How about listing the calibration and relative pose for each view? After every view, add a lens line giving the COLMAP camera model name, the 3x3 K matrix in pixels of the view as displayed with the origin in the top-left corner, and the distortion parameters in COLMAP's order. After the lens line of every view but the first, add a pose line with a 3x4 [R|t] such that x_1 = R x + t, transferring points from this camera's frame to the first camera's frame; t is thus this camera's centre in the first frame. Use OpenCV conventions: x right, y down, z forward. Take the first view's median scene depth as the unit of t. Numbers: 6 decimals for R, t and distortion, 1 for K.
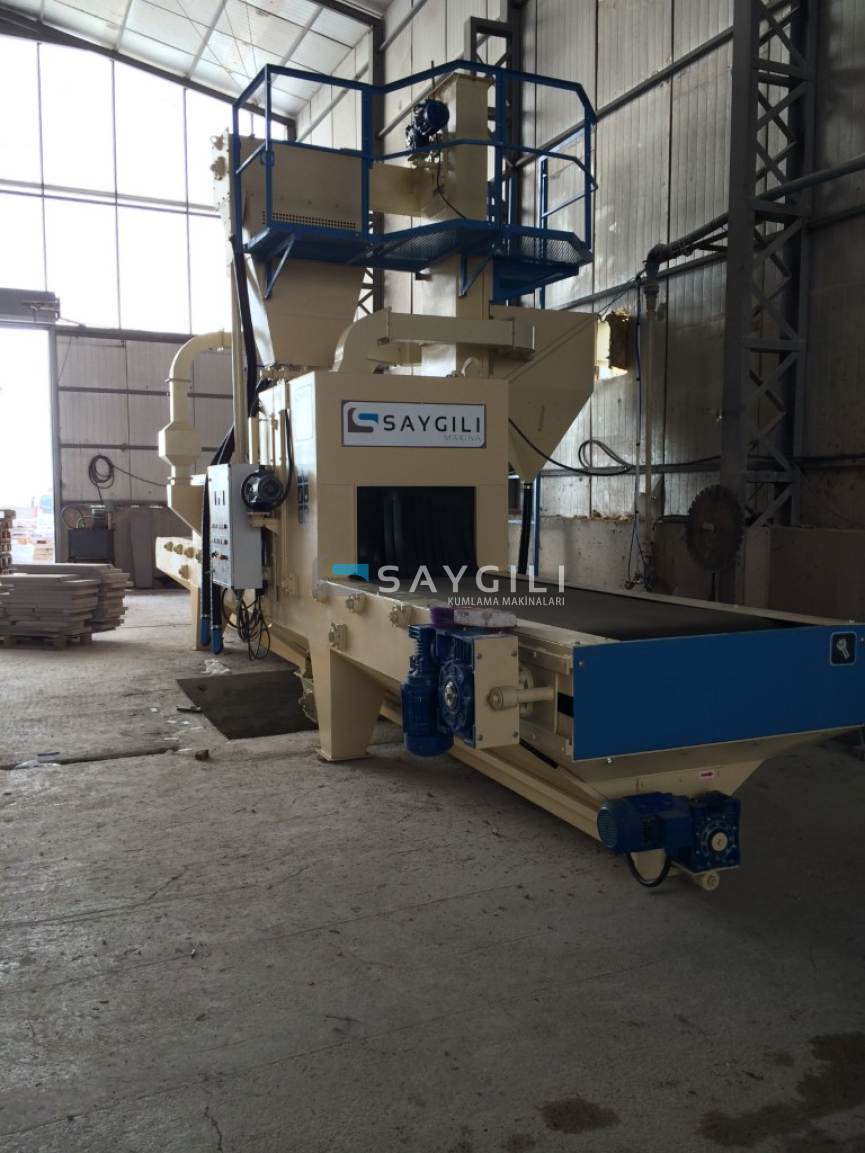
lens RADIAL K [[987.6, 0, 432.4], [0, 987.6, 569.9], [0, 0, 1]] dist [0.102726, -0.155449]
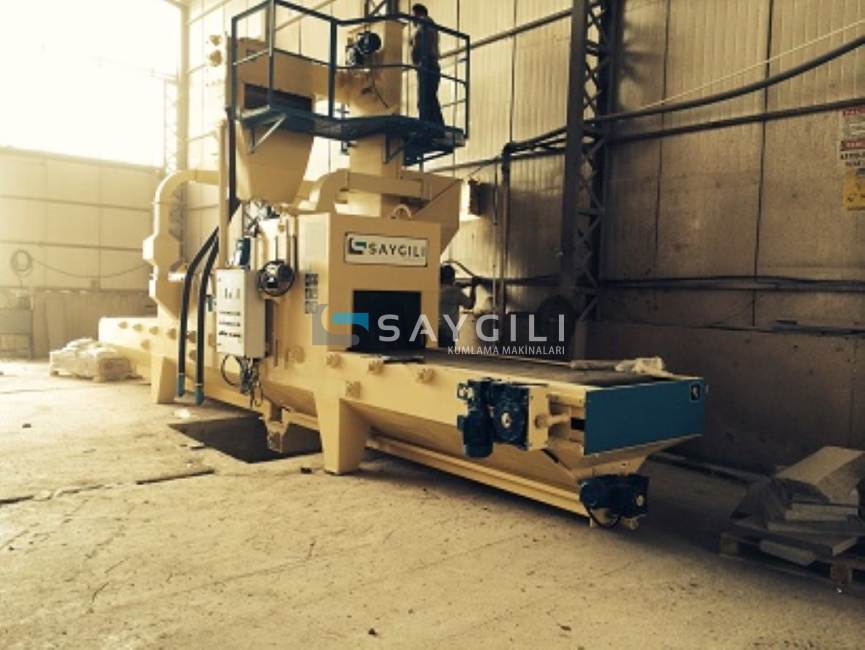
lens RADIAL K [[740.9, 0, 435.9], [0, 740.9, 323.7], [0, 0, 1]] dist [0.102726, -0.155449]
pose [[0.960220, 0.017281, 0.278710, -0.239425], [-0.009554, 0.999532, -0.029058, -0.001245], [-0.279082, 0.025239, 0.959936, -0.104227]]
